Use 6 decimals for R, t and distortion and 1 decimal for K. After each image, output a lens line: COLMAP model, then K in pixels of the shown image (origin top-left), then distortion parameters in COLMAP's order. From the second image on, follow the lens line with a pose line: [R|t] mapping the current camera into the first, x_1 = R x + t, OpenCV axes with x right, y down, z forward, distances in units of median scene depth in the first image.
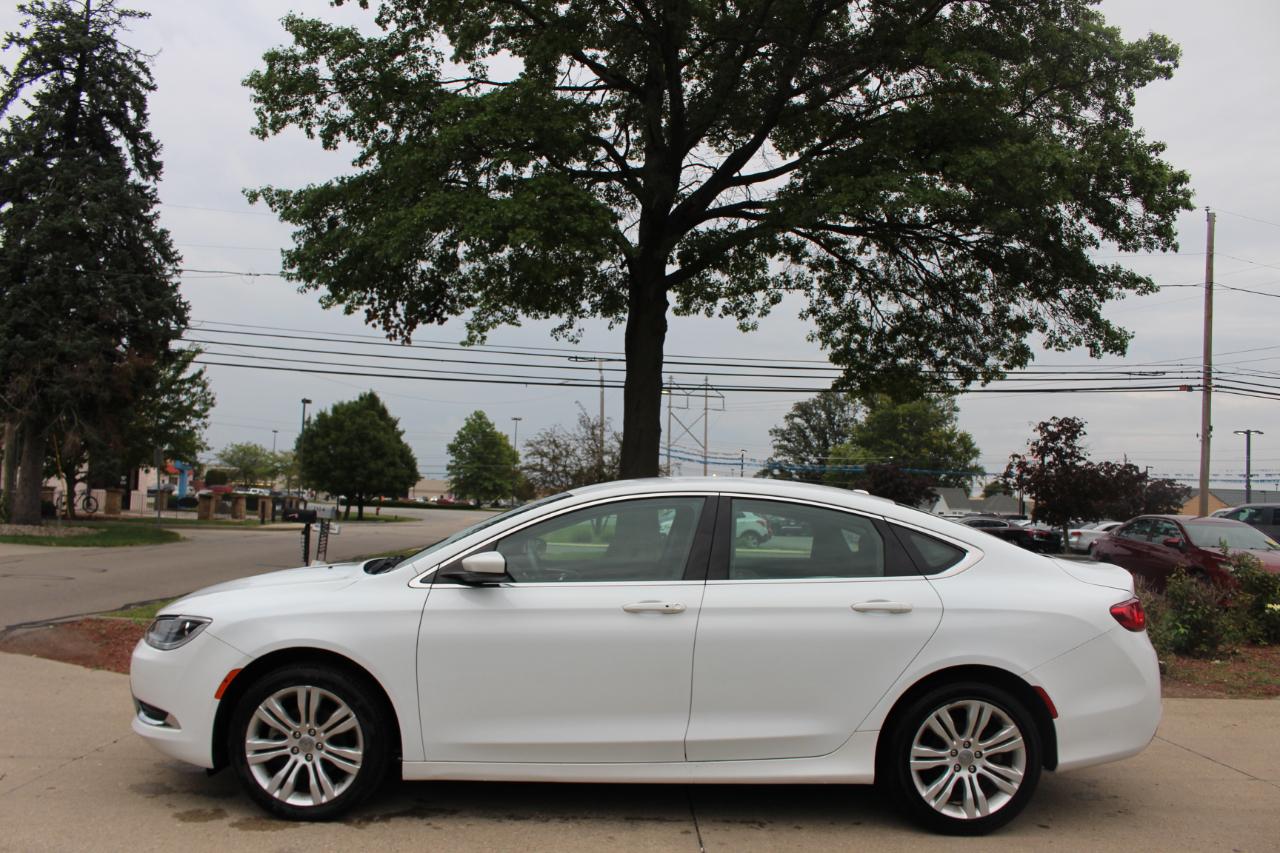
lens RADIAL K [[1034.9, 0, 619.3], [0, 1034.9, 423.9], [0, 0, 1]] dist [-0.122762, 0.056182]
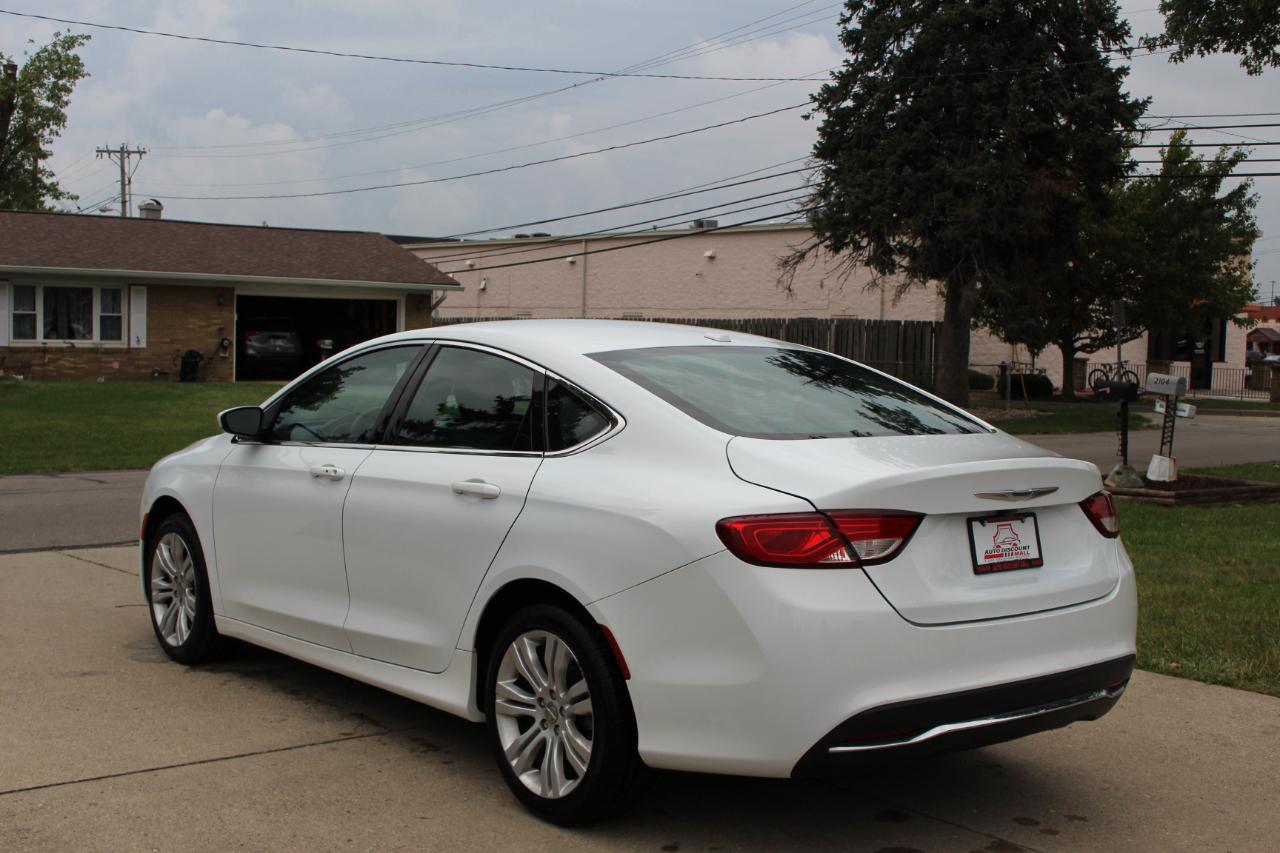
lens RADIAL K [[1506.8, 0, 640.0], [0, 1506.8, 429.0], [0, 0, 1]] dist [-0.068412, 0.000000]
pose [[0.629664, 0.025218, -0.776458, 0.185978], [0.060173, 0.994887, 0.081109, 0.008458], [0.774534, -0.097793, 0.624927, 0.064969]]
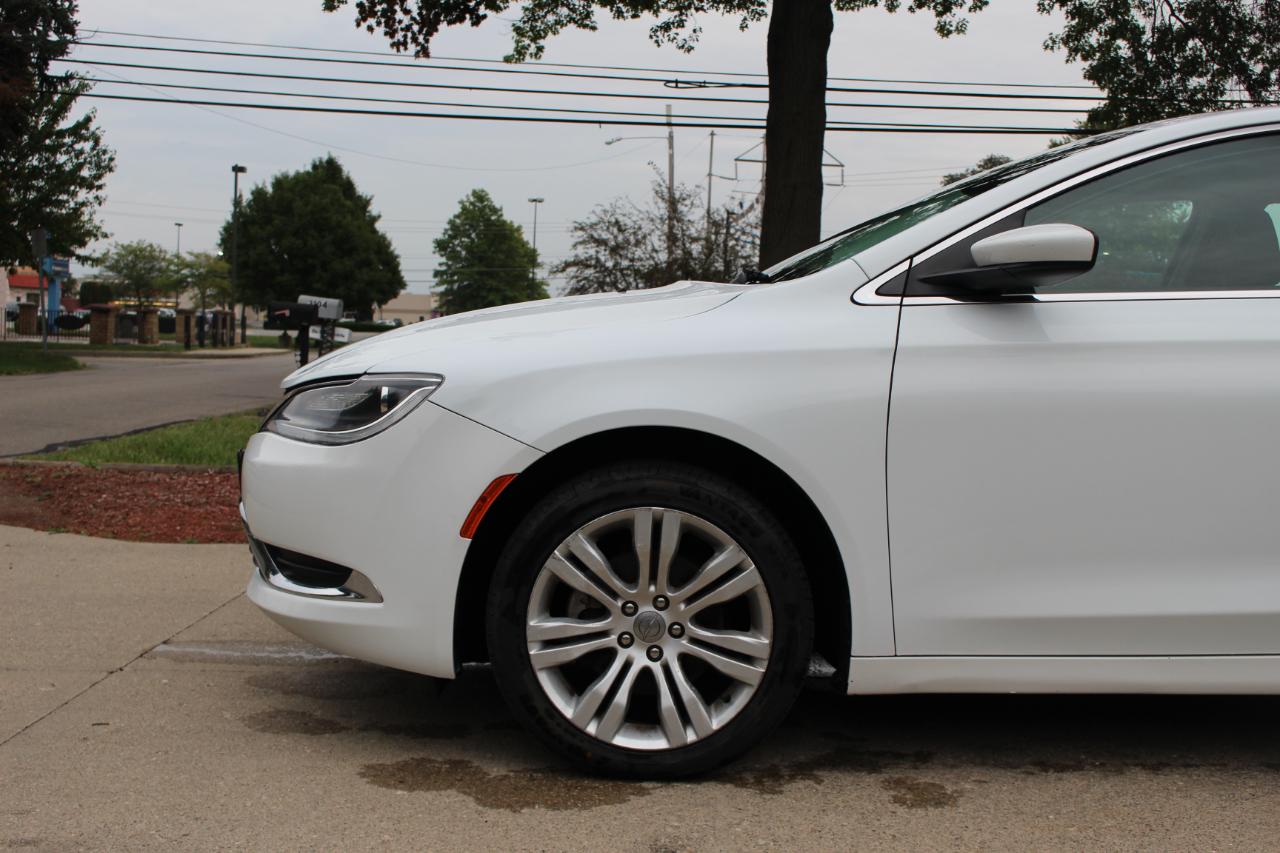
lens RADIAL K [[1506.8, 0, 634.3], [0, 1506.8, 420.4], [0, 0, 1]] dist [-0.068412, 0.000000]
pose [[0.999496, -0.002793, -0.031618, -0.045723], [0.007152, 0.990321, 0.138611, 0.018217], [0.030925, -0.138767, 0.989842, 0.045764]]
